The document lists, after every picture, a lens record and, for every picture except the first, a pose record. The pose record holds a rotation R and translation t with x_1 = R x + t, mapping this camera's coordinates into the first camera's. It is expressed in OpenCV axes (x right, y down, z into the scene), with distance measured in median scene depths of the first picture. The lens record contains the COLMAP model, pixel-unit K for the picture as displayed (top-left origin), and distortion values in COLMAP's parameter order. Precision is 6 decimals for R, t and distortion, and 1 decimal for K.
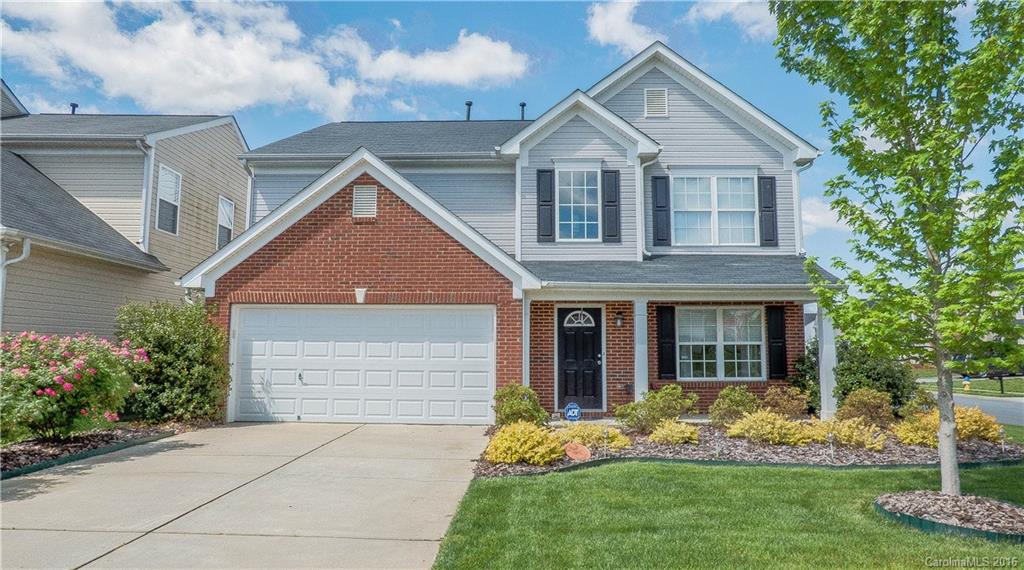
lens RADIAL K [[624.8, 0, 512.8], [0, 624.8, 230.5], [0, 0, 1]] dist [0.000593, 0.047661]
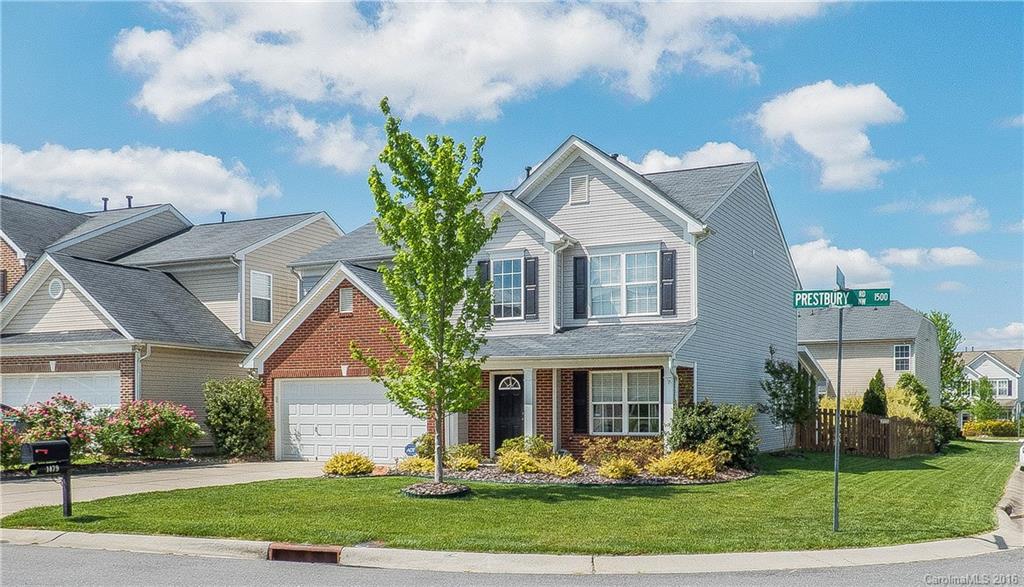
lens RADIAL K [[988.9, 0, 512.0], [0, 988.9, 293.5], [0, 0, 1]] dist [0.176005, 0.001020]
pose [[0.885017, -0.058196, -0.461907, 1.002930], [0.088762, 0.995049, 0.044701, -0.117863], [0.457019, -0.080561, 0.885801, -0.687015]]
